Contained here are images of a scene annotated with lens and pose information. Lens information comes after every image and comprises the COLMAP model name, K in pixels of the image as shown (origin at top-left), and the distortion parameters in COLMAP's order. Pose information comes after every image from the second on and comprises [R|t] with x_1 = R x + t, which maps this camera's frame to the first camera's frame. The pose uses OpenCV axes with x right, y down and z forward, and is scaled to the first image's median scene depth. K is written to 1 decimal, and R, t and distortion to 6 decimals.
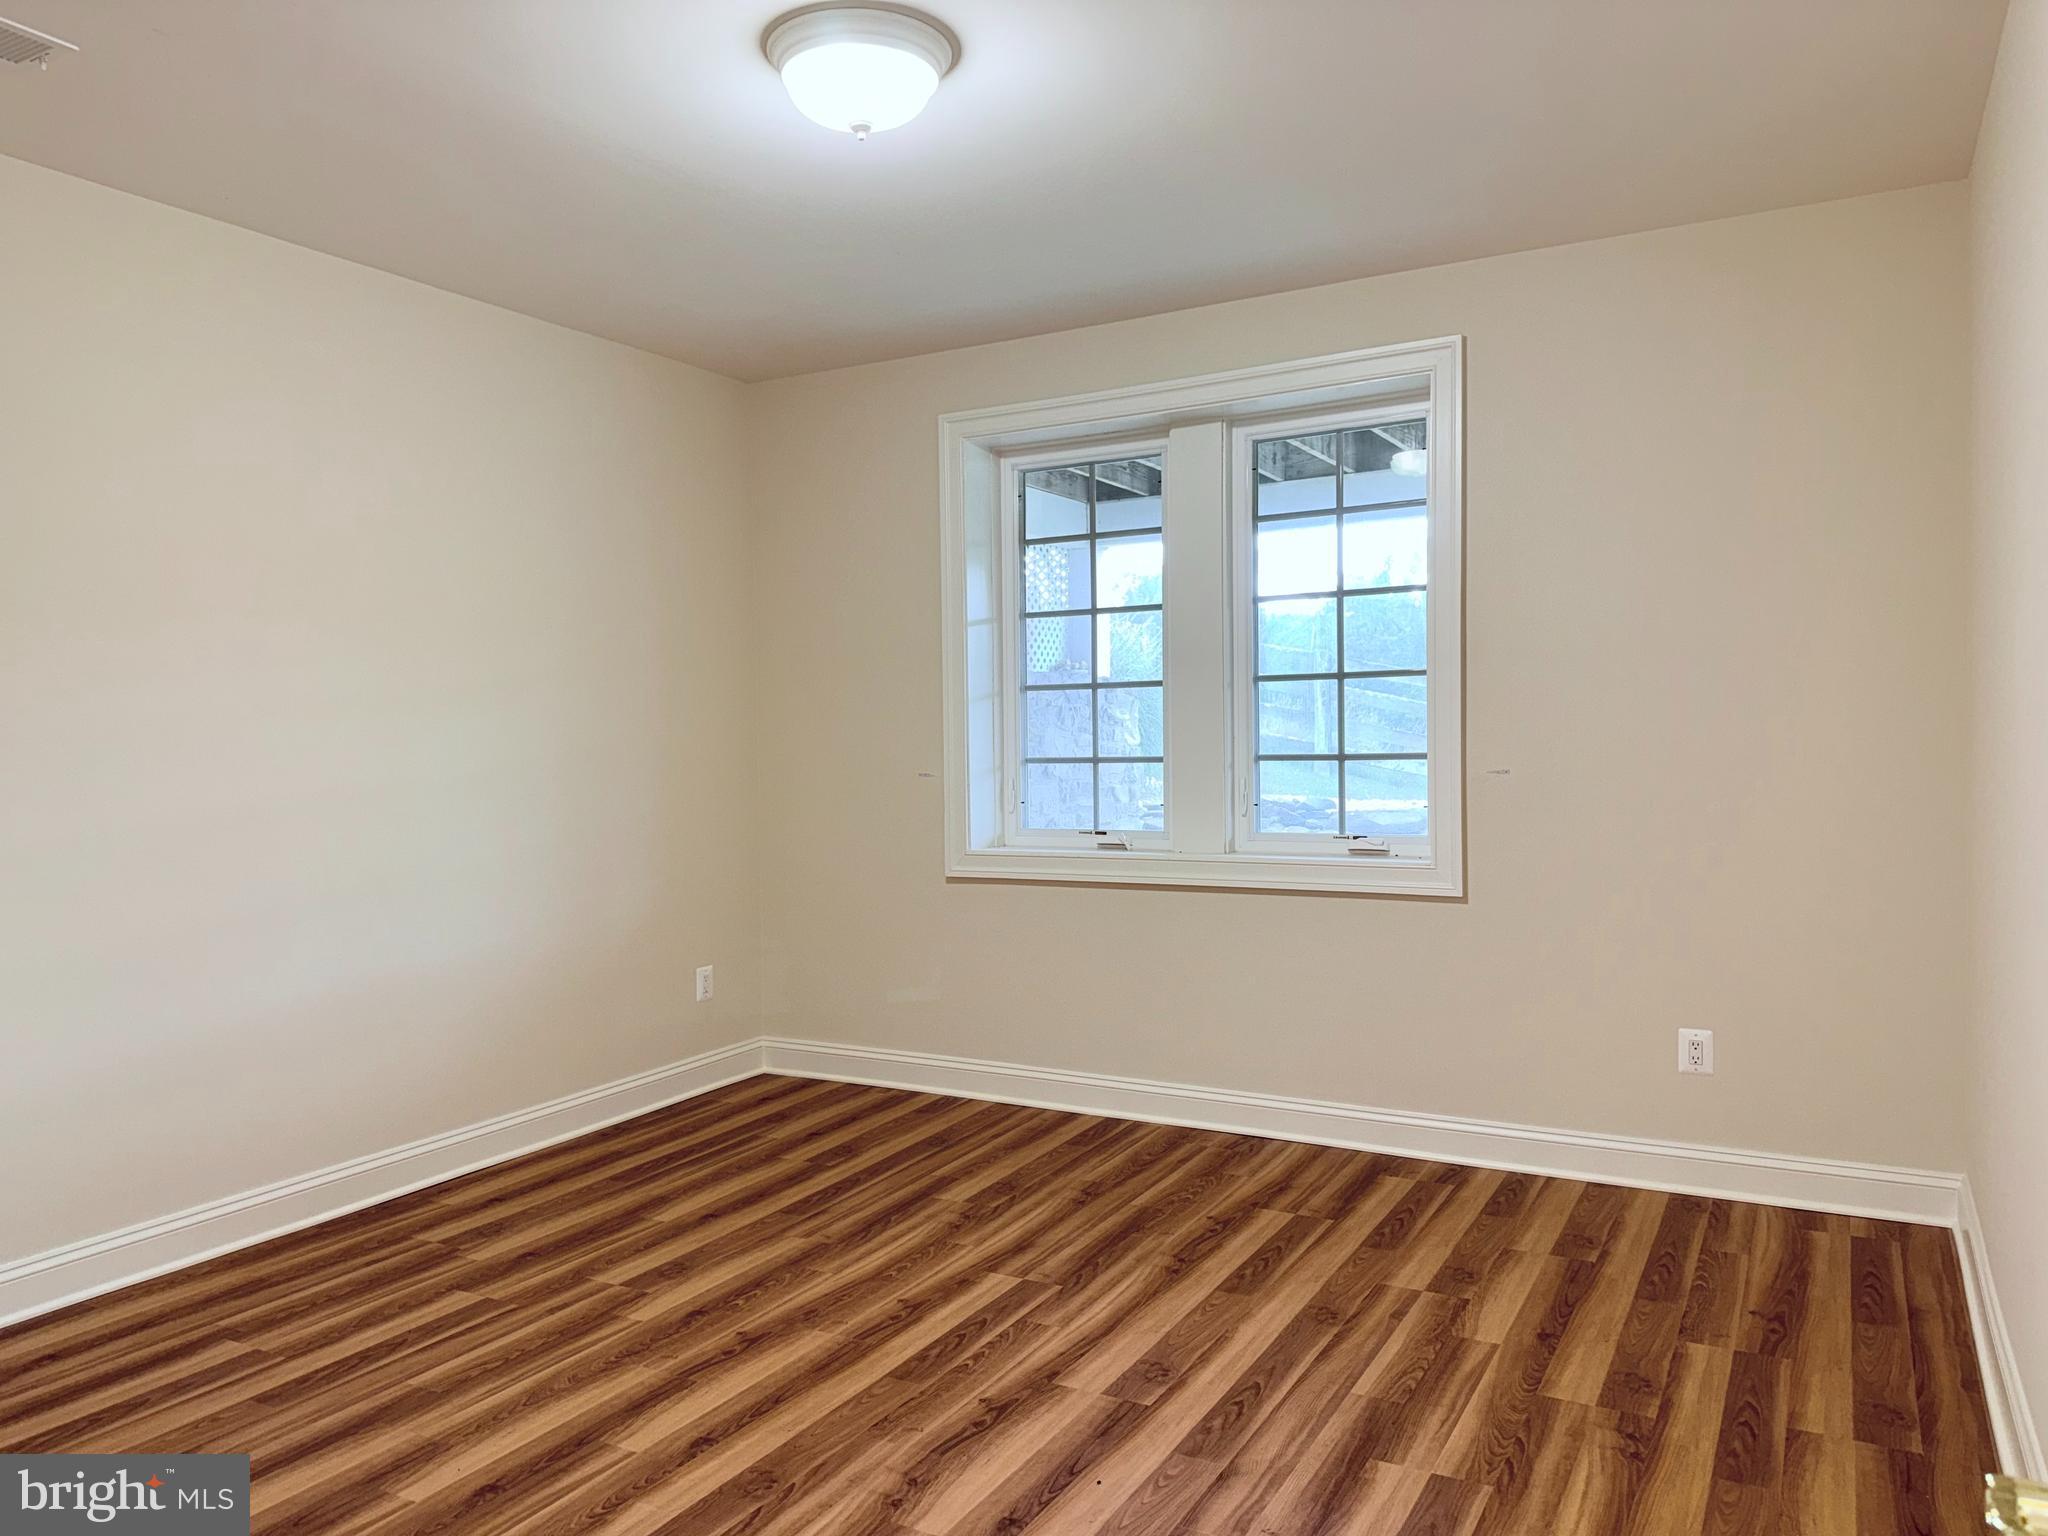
lens RADIAL K [[1426.2, 0, 1032.6], [0, 1426.2, 757.8], [0, 0, 1]] dist [0.101210, -0.000636]
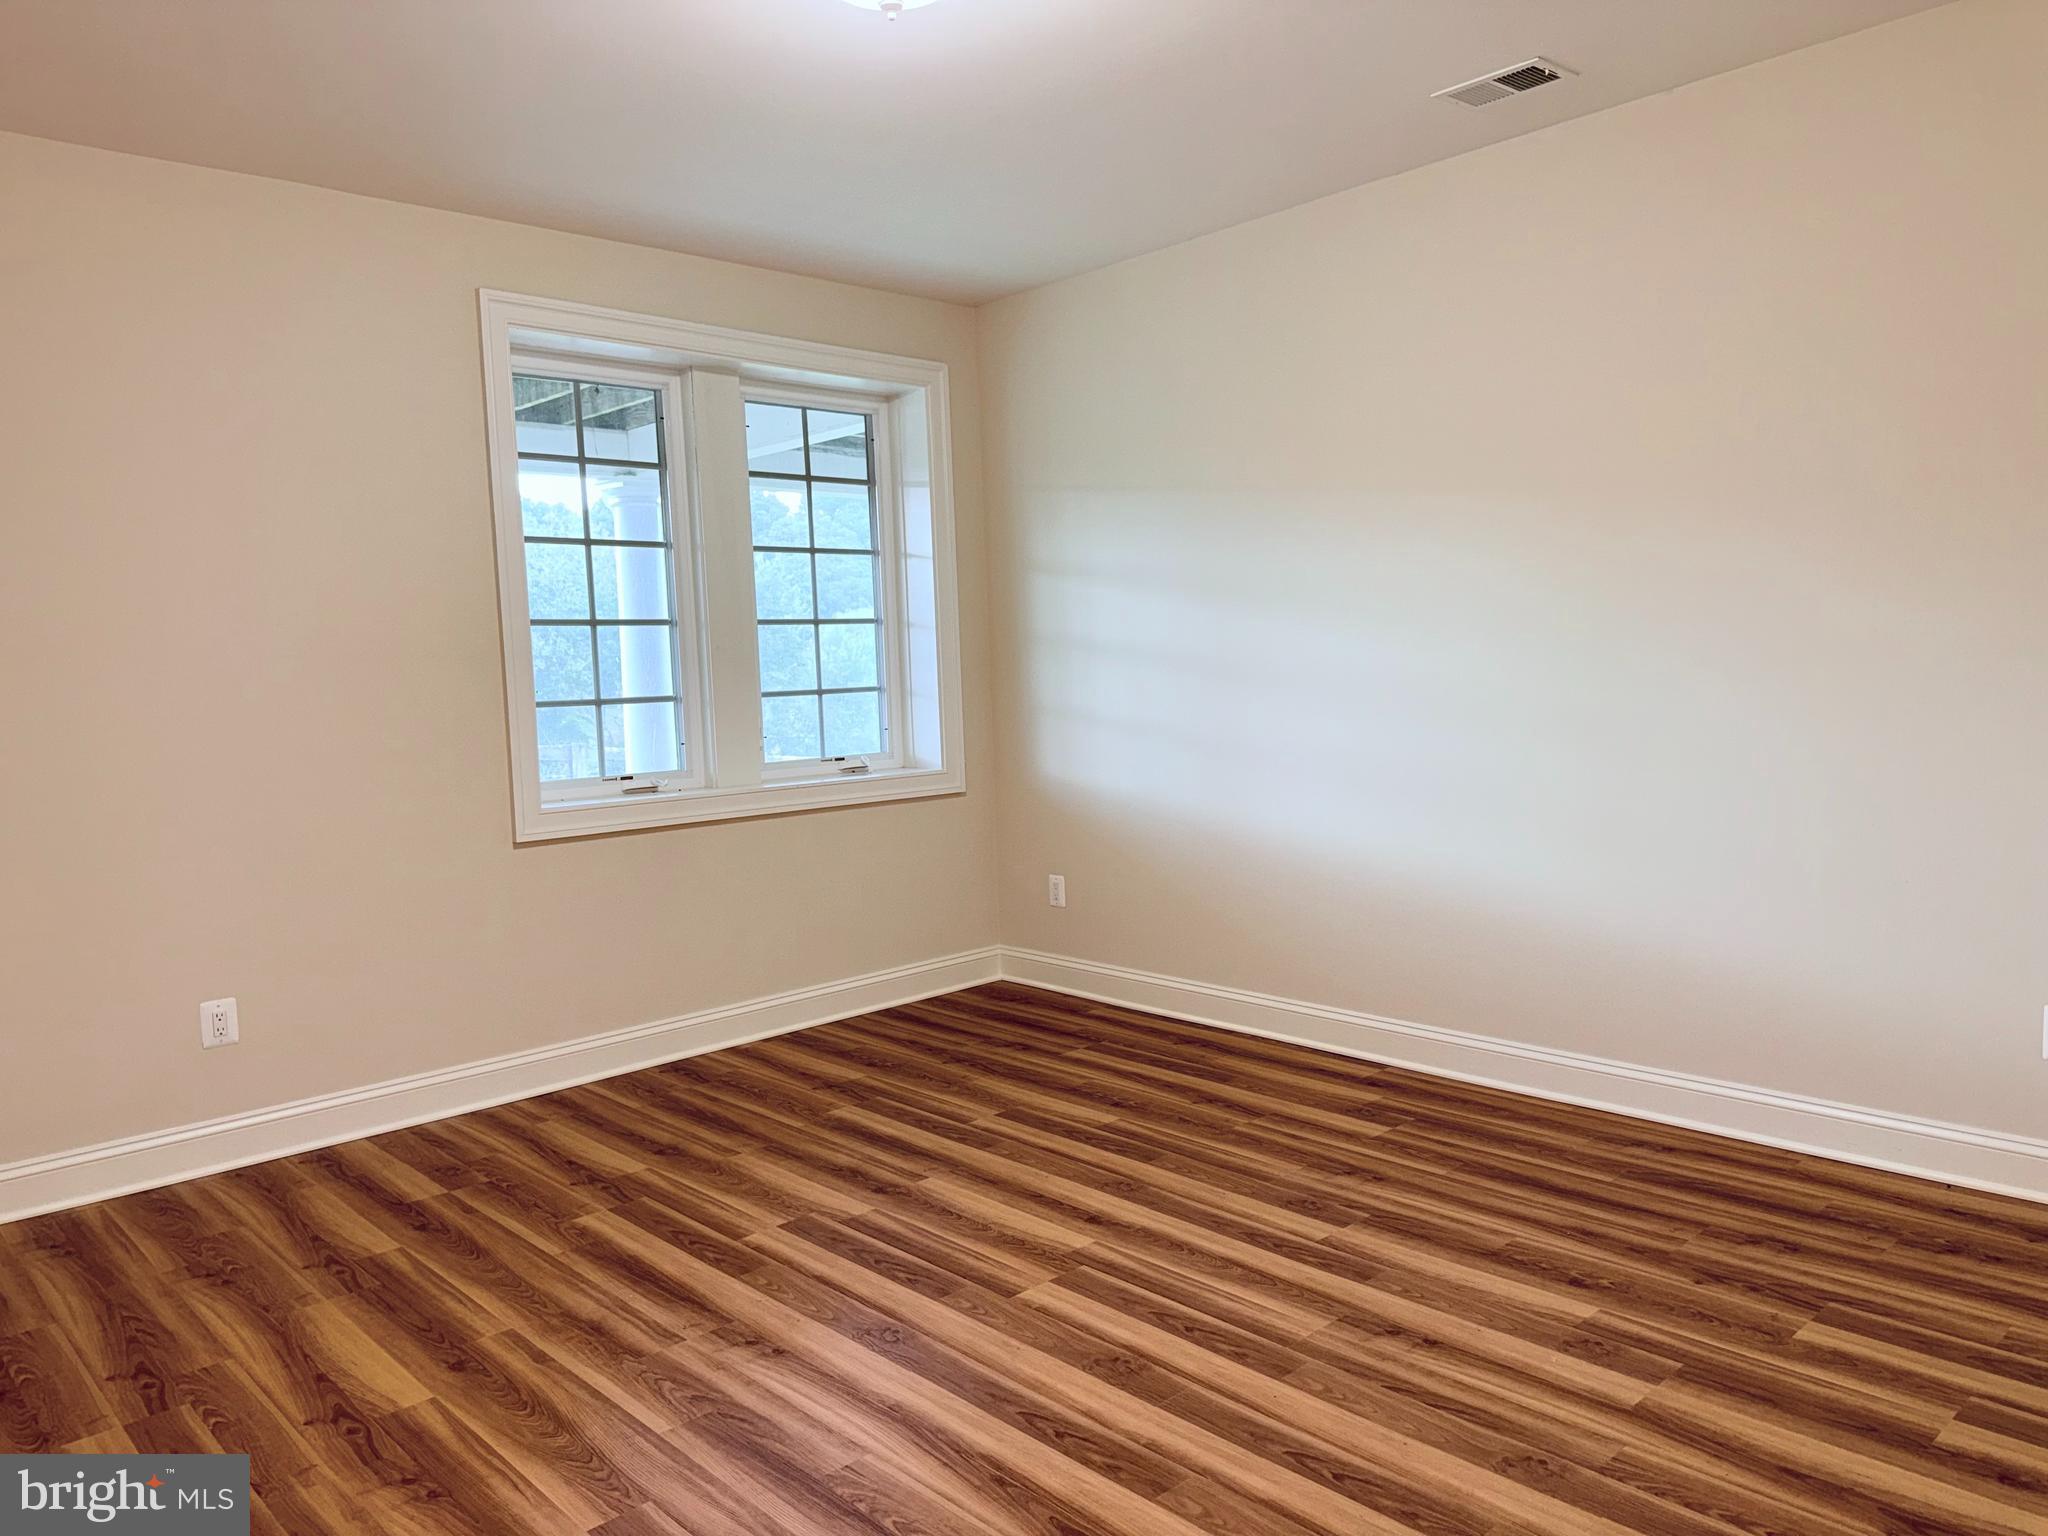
lens RADIAL K [[1445.8, 0, 1018.4], [0, 1445.8, 787.5], [0, 0, 1]] dist [0.068816, -0.001668]
pose [[0.302710, -0.074374, 0.950177, -0.806871], [0.045058, 0.996953, 0.063680, 0.008980], [-0.952017, 0.023536, 0.305138, 0.457589]]
